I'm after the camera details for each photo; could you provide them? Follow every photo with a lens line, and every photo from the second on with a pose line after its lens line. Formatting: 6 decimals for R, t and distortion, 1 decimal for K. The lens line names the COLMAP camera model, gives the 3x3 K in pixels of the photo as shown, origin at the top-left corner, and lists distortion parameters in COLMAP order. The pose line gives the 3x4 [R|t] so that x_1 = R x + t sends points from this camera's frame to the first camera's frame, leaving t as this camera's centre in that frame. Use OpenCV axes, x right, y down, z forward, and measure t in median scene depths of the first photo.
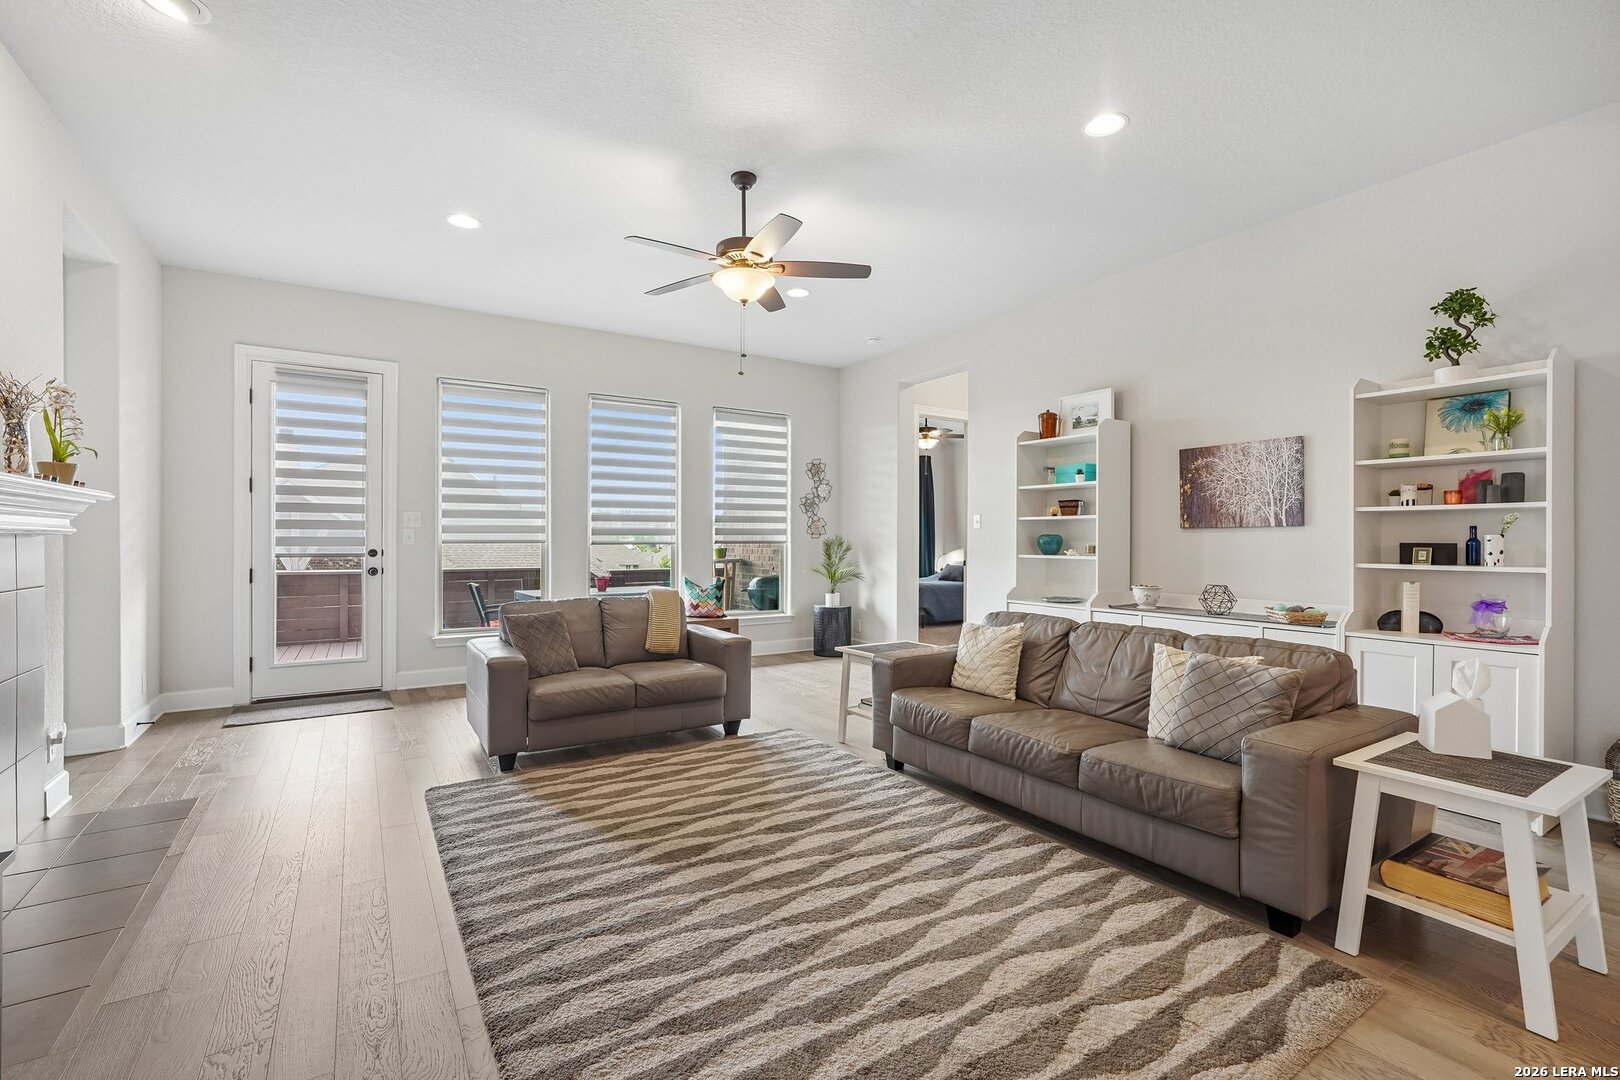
lens RADIAL K [[724.6, 0, 804.0], [0, 724.6, 540.9], [0, 0, 1]] dist [0.000189, 0.001236]
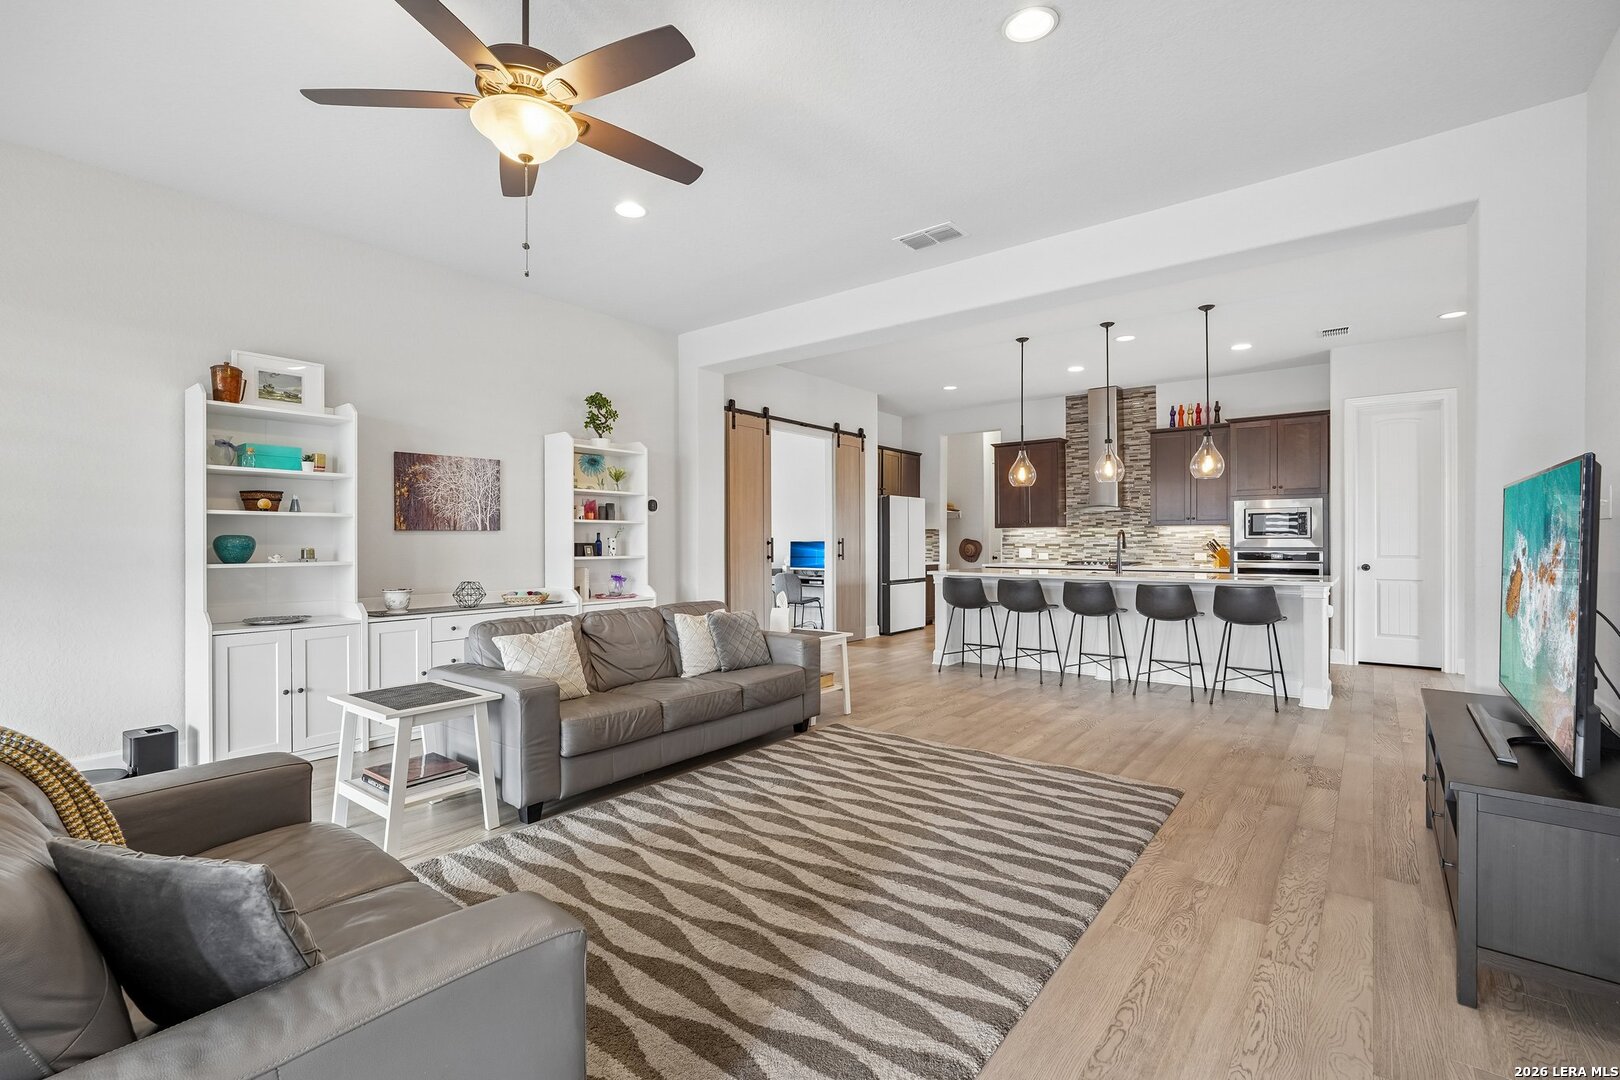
lens RADIAL K [[724.6, 0, 802.5], [0, 724.6, 540.8], [0, 0, 1]] dist [0.000189, 0.001236]
pose [[-0.333052, 0.001193, 0.942908, -0.693088], [0.006360, 0.999979, 0.000982, -0.000213], [-0.942887, 0.006324, -0.333053, 0.913607]]
